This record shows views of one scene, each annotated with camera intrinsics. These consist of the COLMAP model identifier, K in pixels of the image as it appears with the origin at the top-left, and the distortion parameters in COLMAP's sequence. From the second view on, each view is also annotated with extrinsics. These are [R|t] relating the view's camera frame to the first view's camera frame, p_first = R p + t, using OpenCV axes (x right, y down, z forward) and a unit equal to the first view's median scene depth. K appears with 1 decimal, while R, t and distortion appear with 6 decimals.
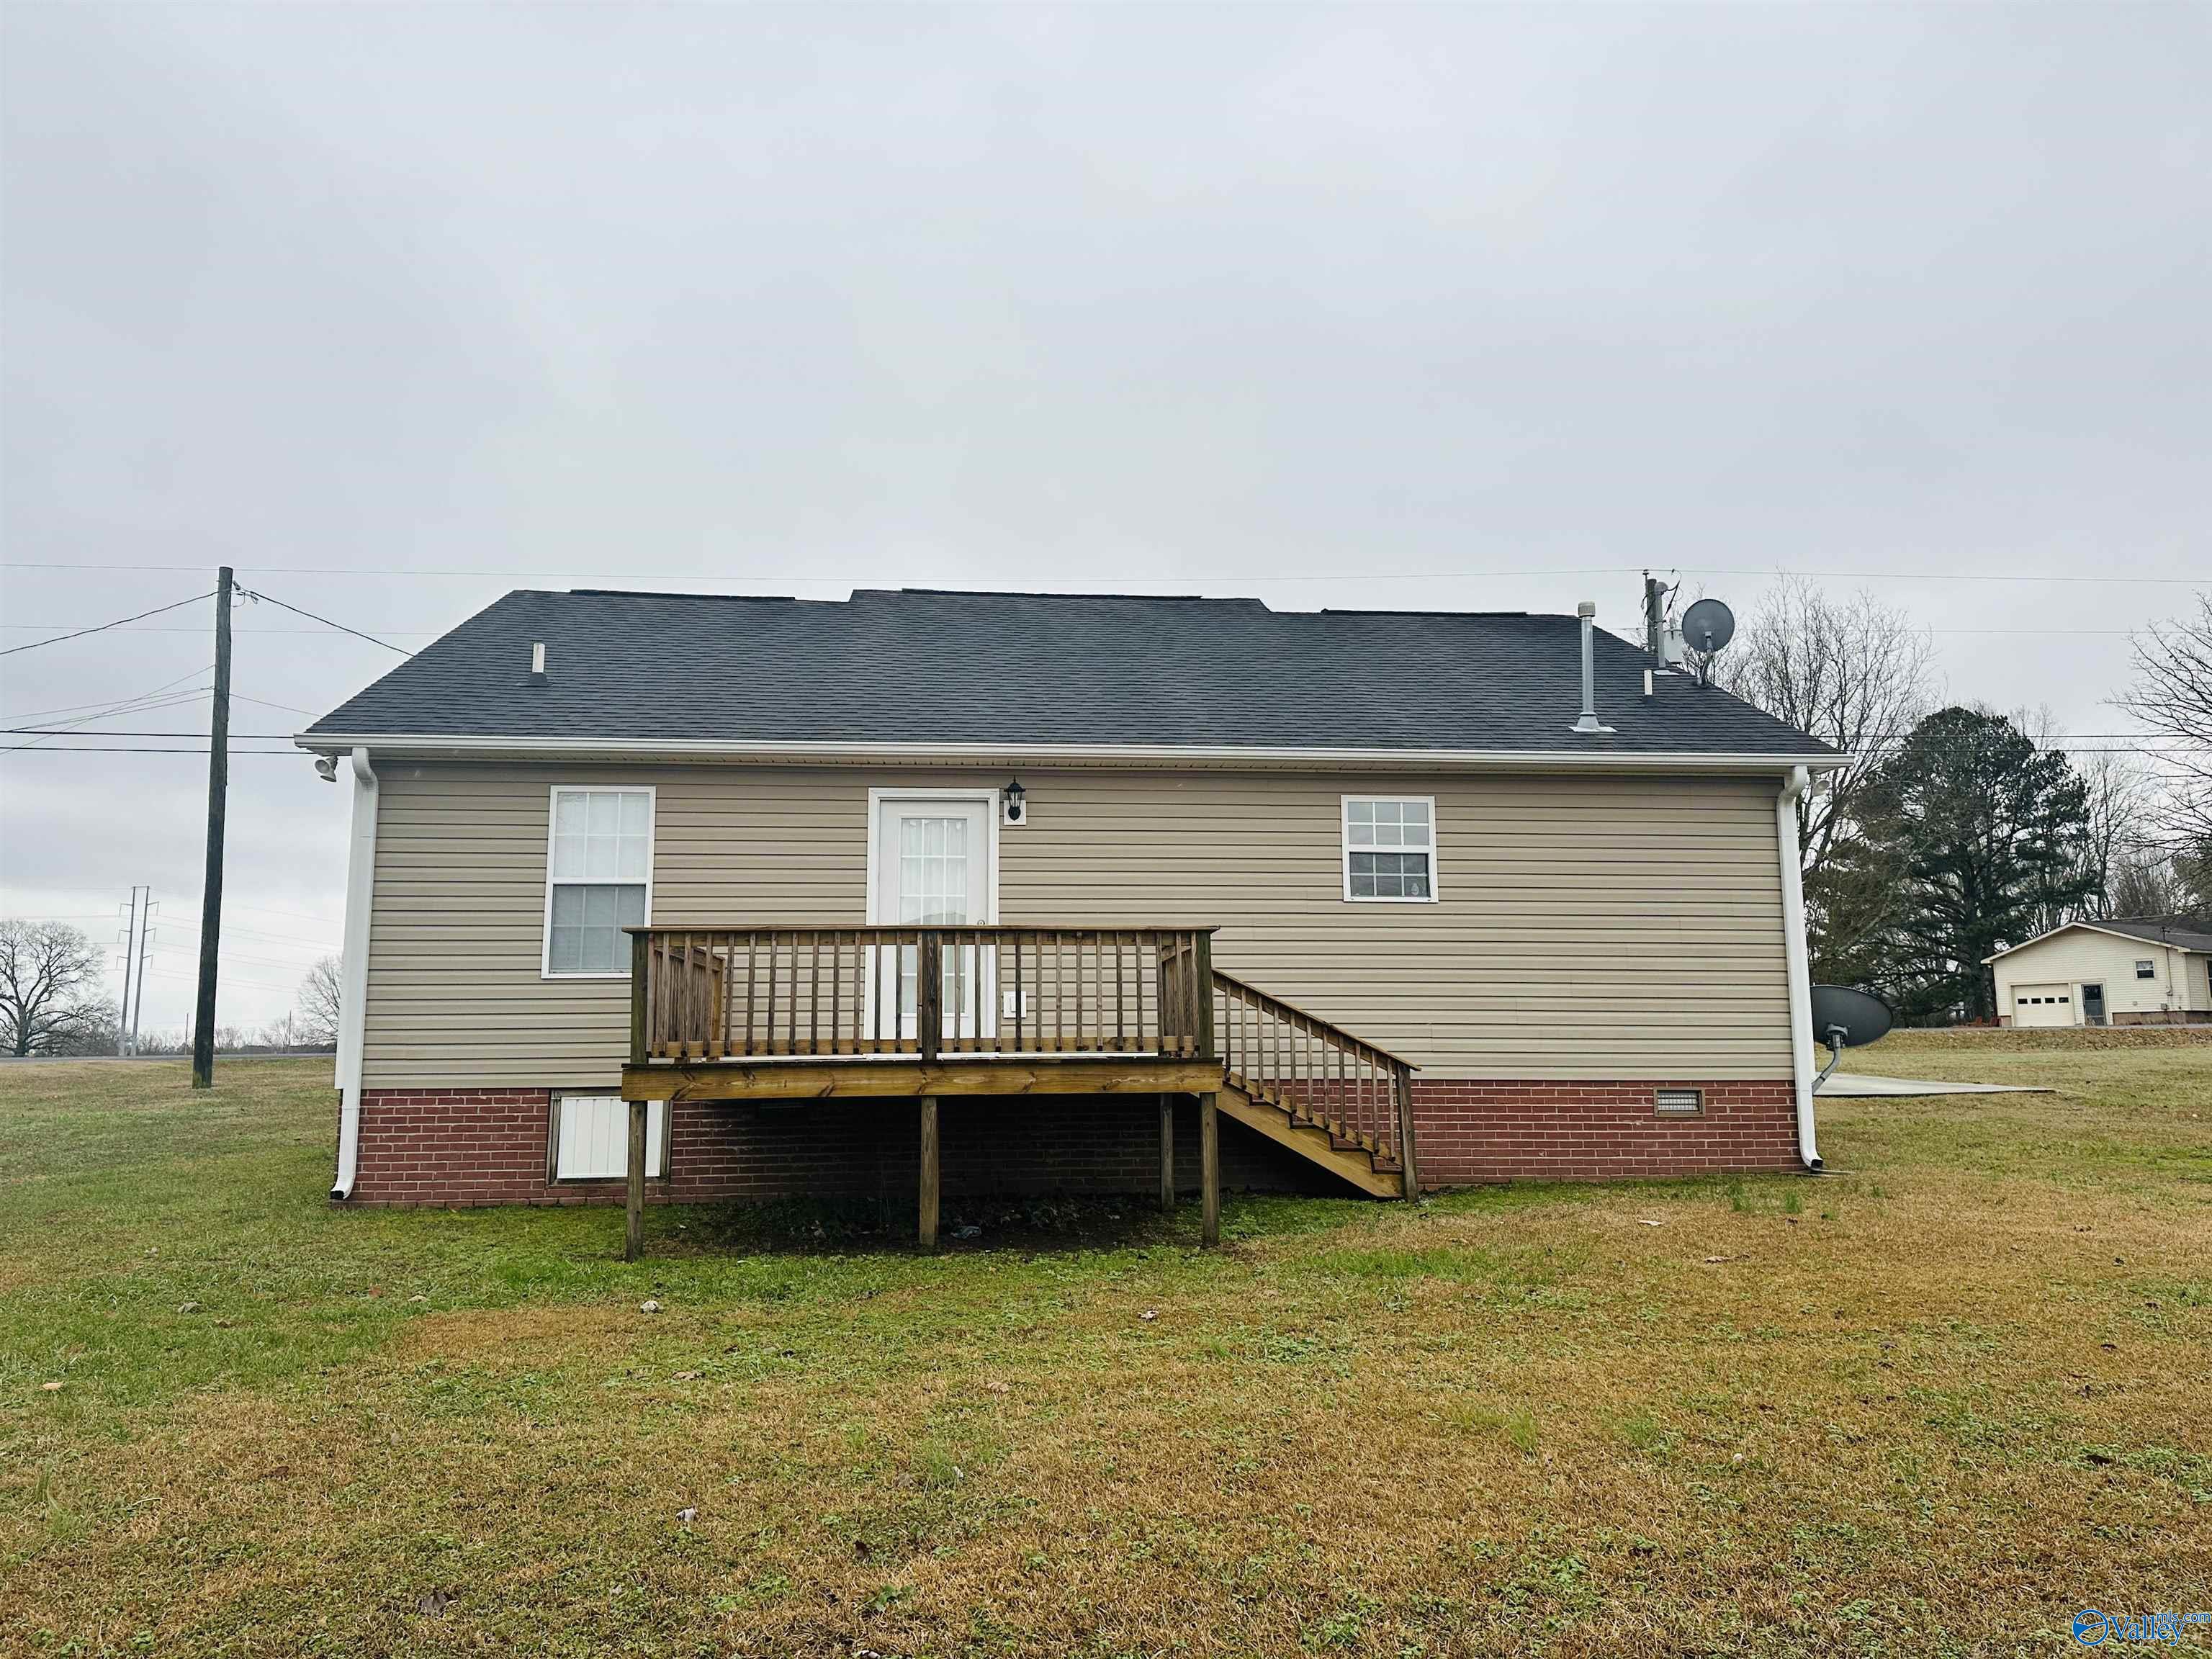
lens RADIAL K [[1561.0, 0, 1092.6], [0, 1561.0, 801.6], [0, 0, 1]] dist [0.072613, -0.222717]
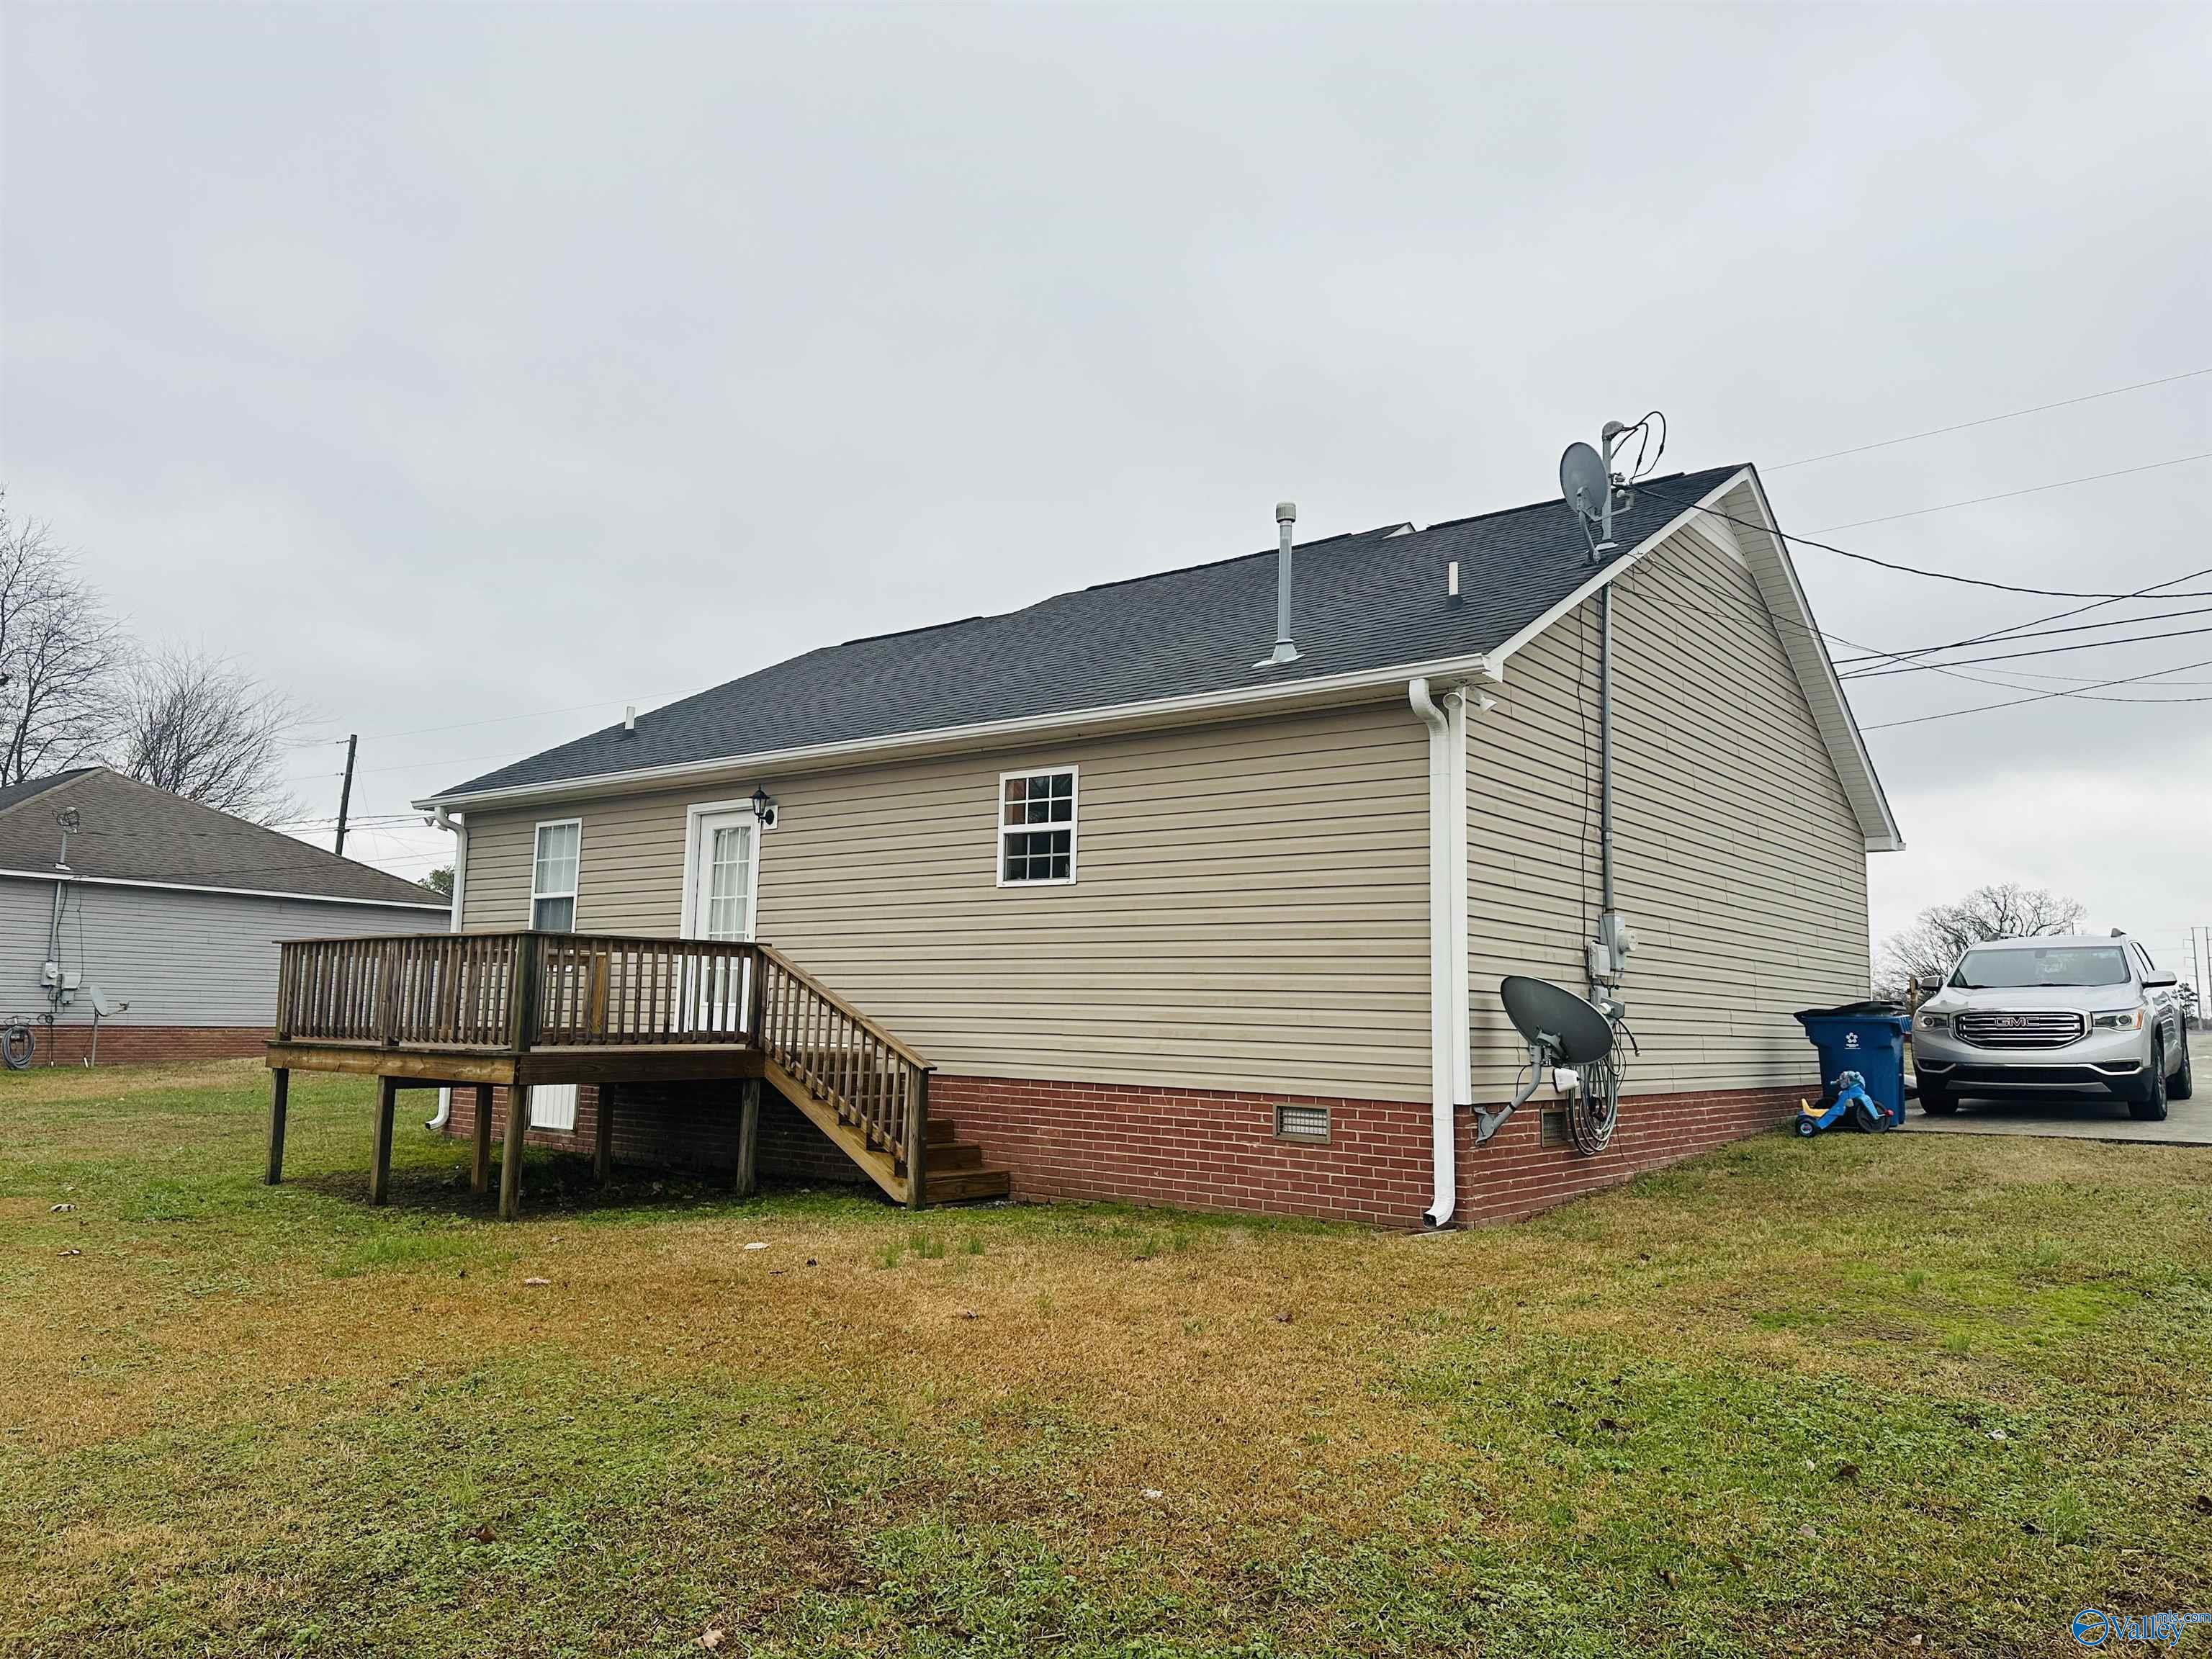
lens RADIAL K [[1572.5, 0, 1106.0], [0, 1572.5, 829.5], [0, 0, 1]] dist [0.069683, -0.114079]
pose [[0.727091, -0.064344, -0.683519, 0.861960], [0.087664, 0.996150, -0.000521, 0.035982], [0.680921, -0.059541, 0.729933, 0.364073]]
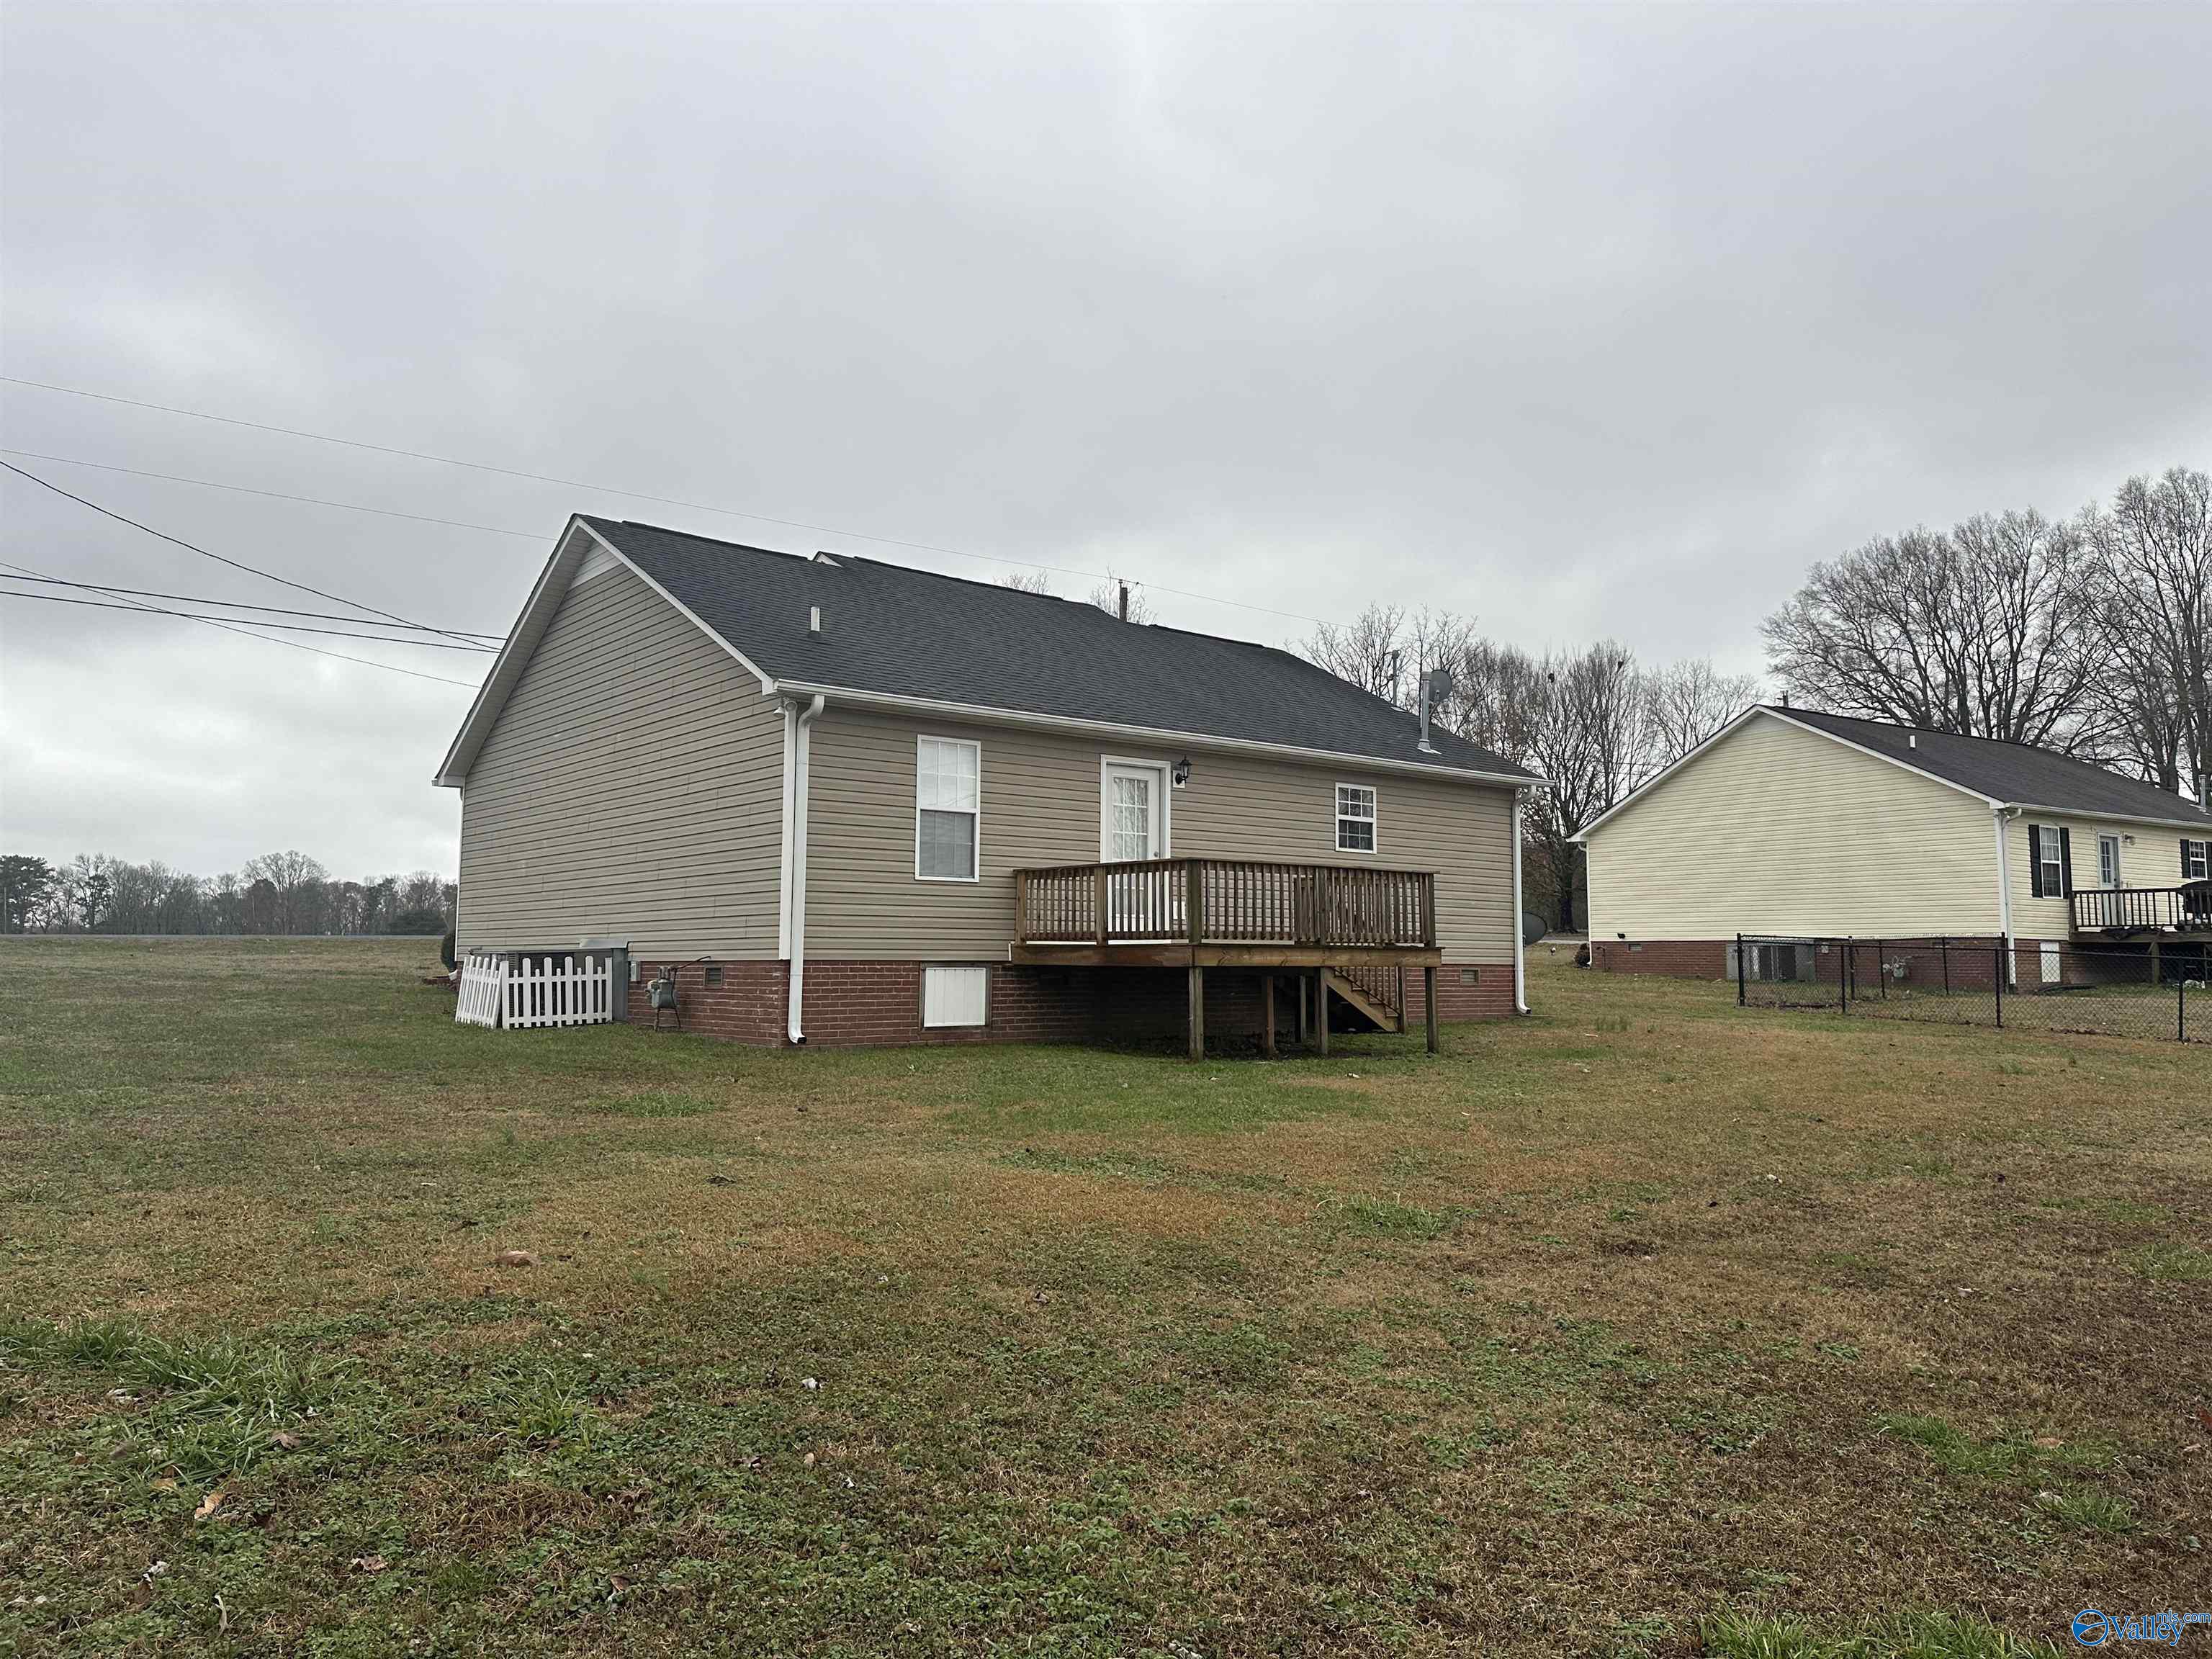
lens RADIAL K [[1572.5, 0, 1106.0], [0, 1572.5, 829.5], [0, 0, 1]] dist [0.069683, -0.114079]
pose [[0.829751, 0.057188, 0.555197, -0.924668], [-0.101705, 0.993574, 0.049657, -0.012689], [-0.548789, -0.097670, 0.830235, -0.192624]]
